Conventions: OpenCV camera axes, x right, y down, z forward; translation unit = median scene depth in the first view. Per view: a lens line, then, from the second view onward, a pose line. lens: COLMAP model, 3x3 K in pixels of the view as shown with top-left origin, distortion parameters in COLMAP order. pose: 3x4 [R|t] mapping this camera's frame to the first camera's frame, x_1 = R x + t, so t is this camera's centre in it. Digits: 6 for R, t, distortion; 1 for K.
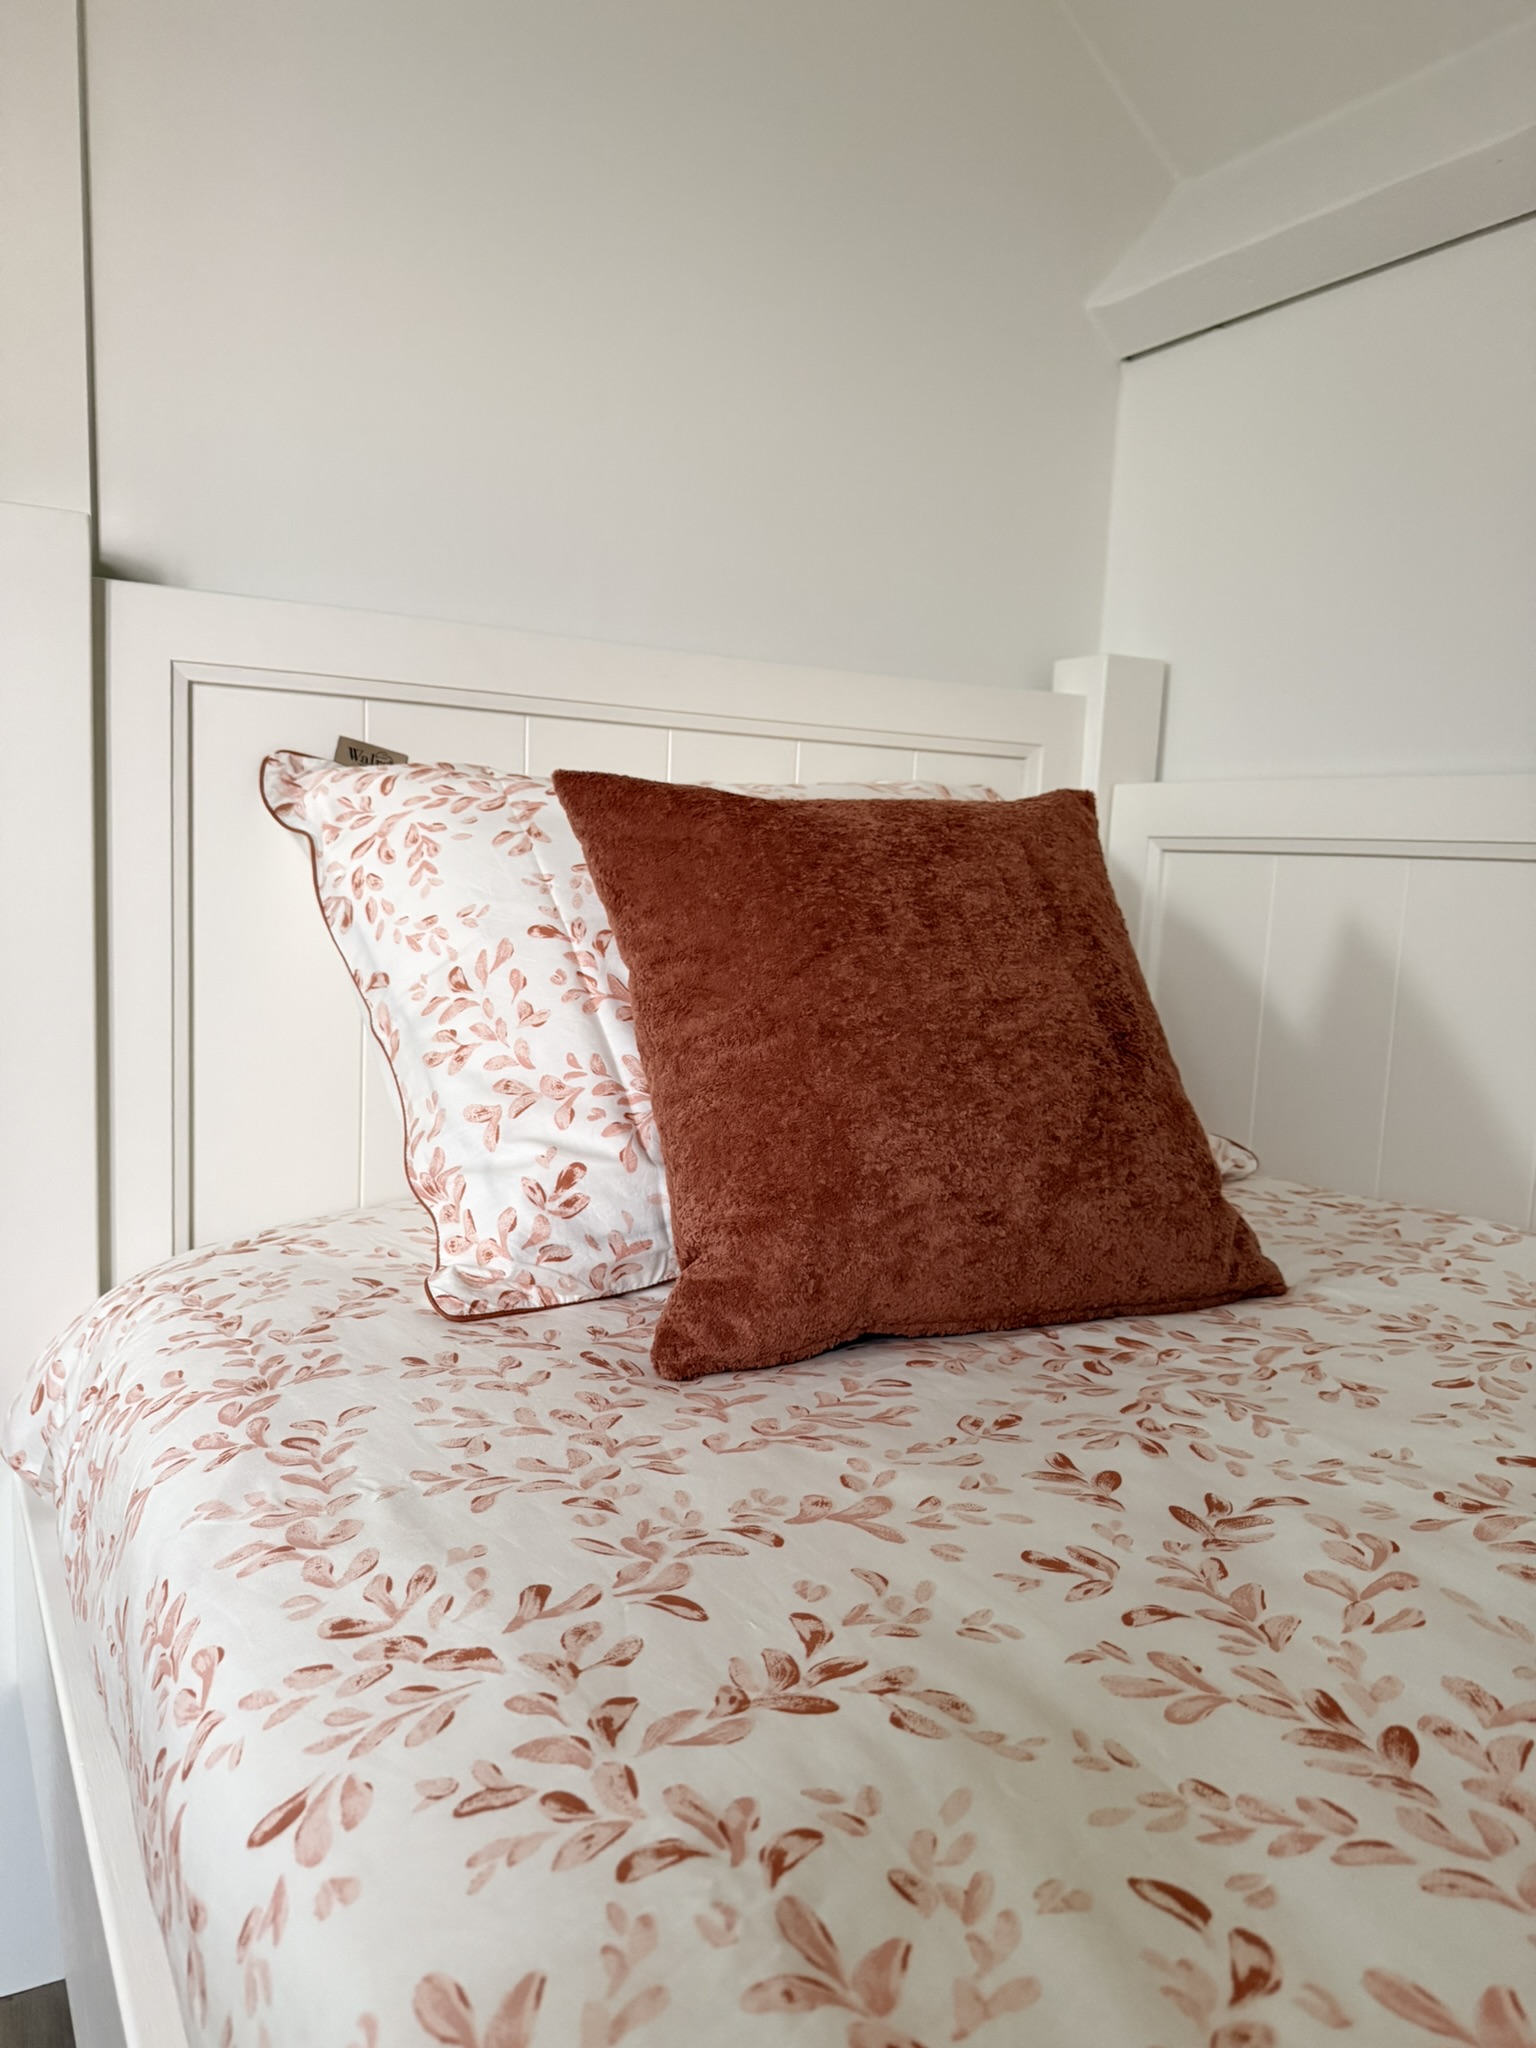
lens RADIAL K [[1469.2, 0, 768.0], [0, 1469.2, 1024.0], [0, 0, 1]] dist [0.183873, -0.482073]
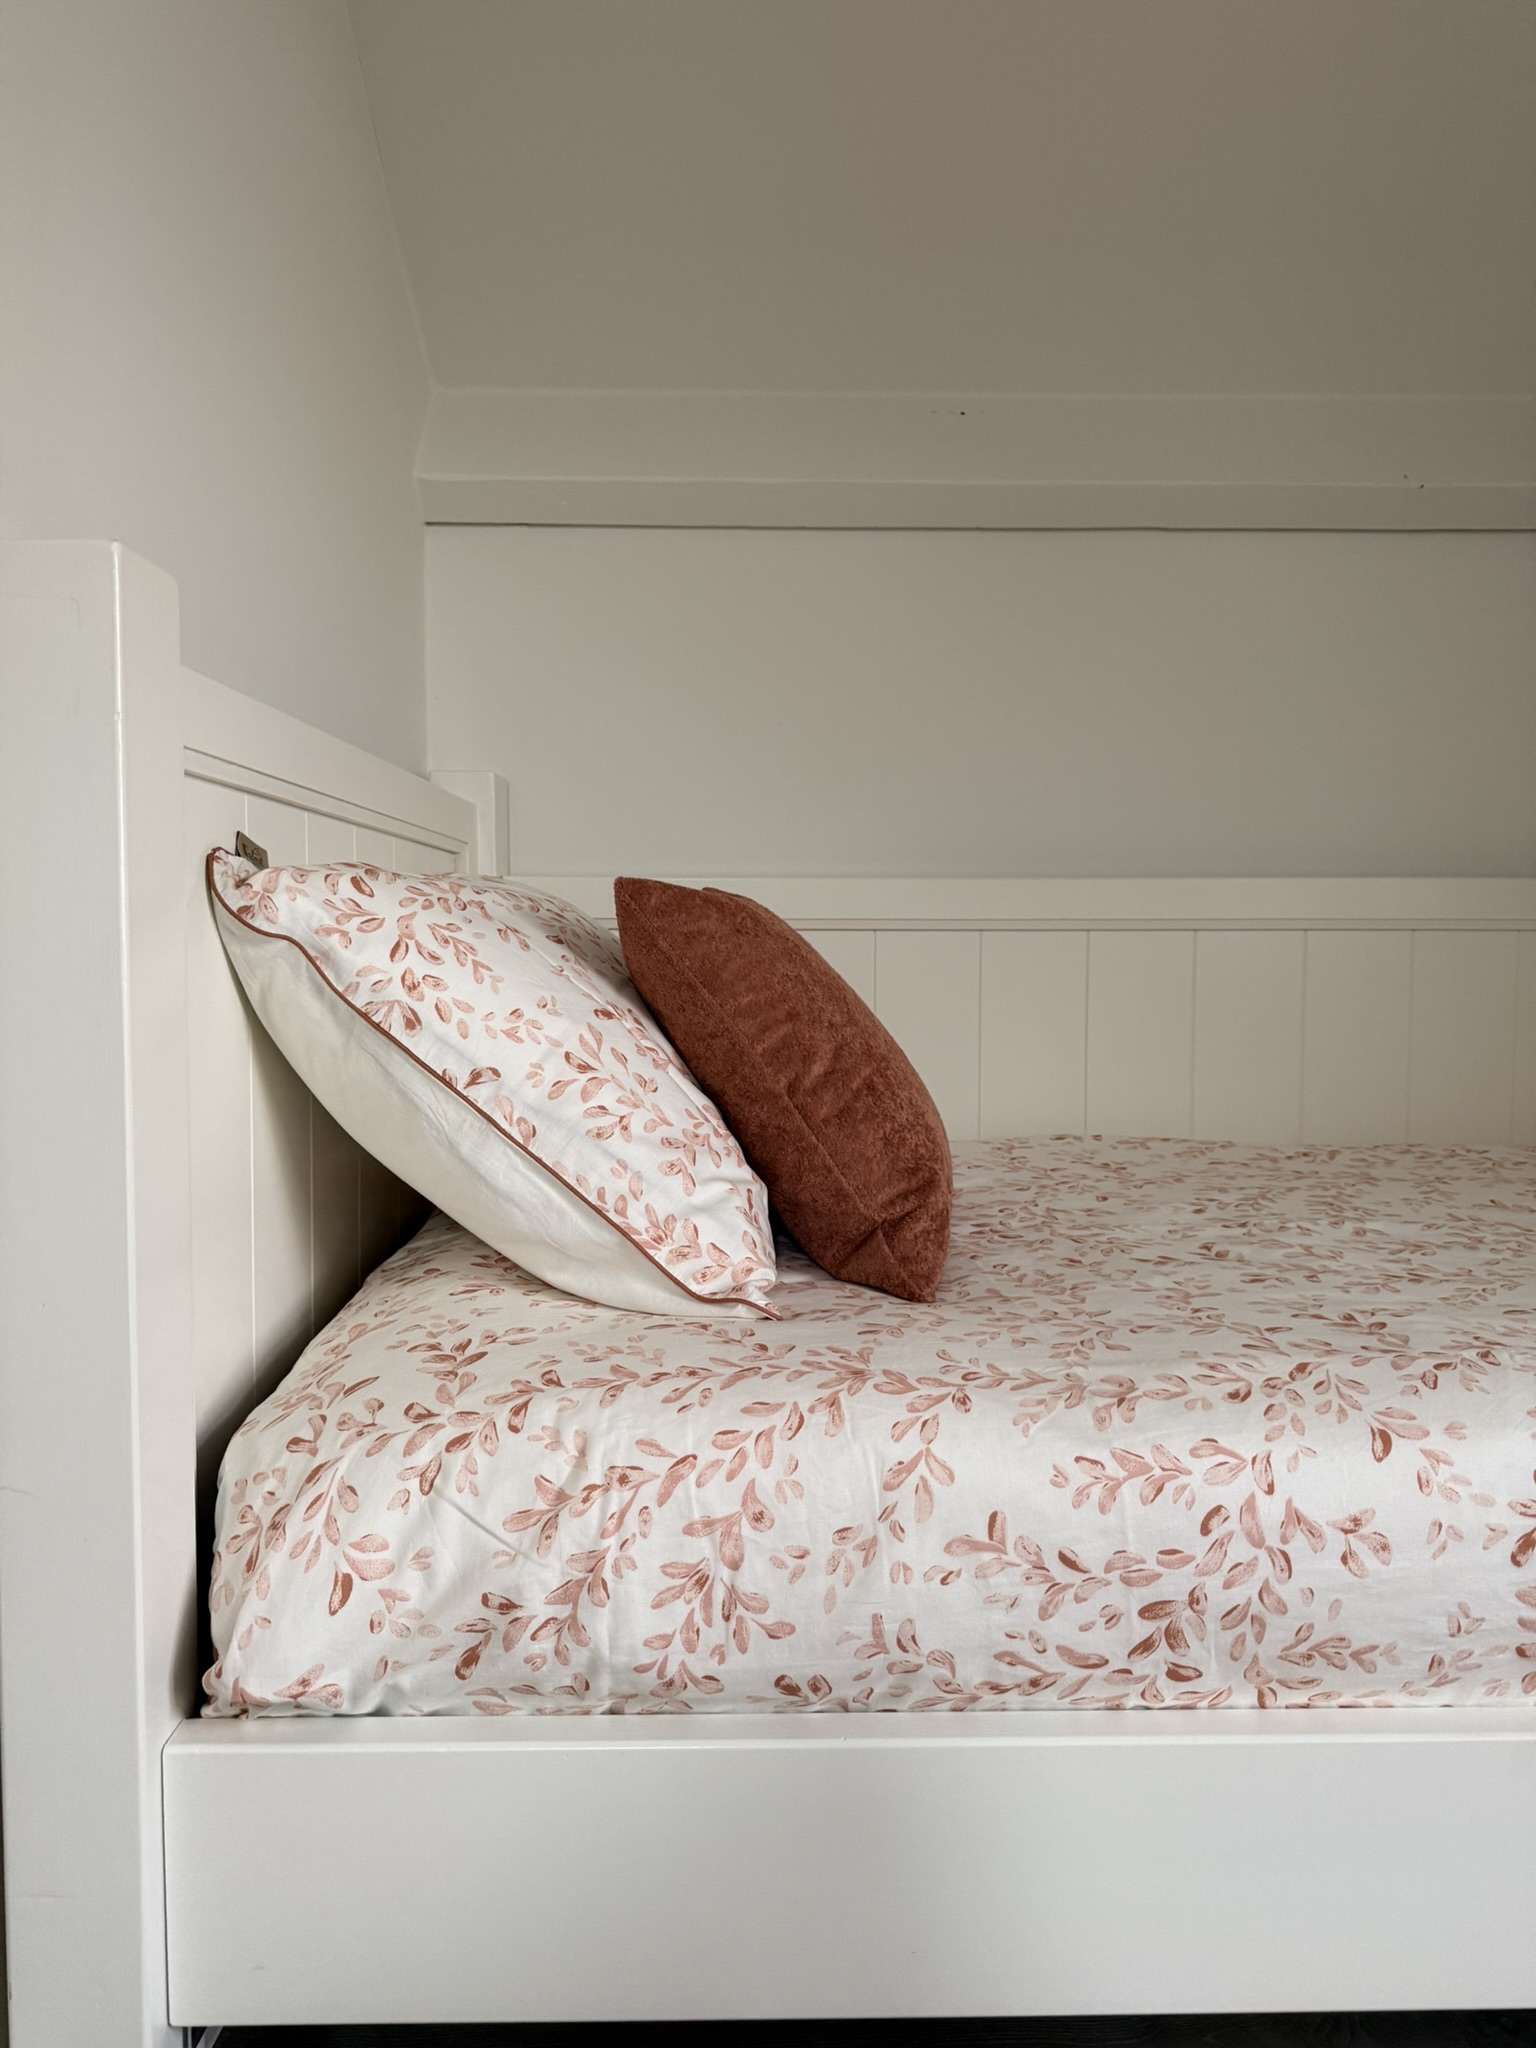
lens RADIAL K [[1469.2, 0, 768.0], [0, 1469.2, 1024.0], [0, 0, 1]] dist [0.183873, -0.482073]
pose [[0.479735, -0.082463, 0.873530, -1.177863], [0.121826, 0.992191, 0.026759, -0.075508], [-0.868914, 0.093582, 0.486035, 0.351268]]
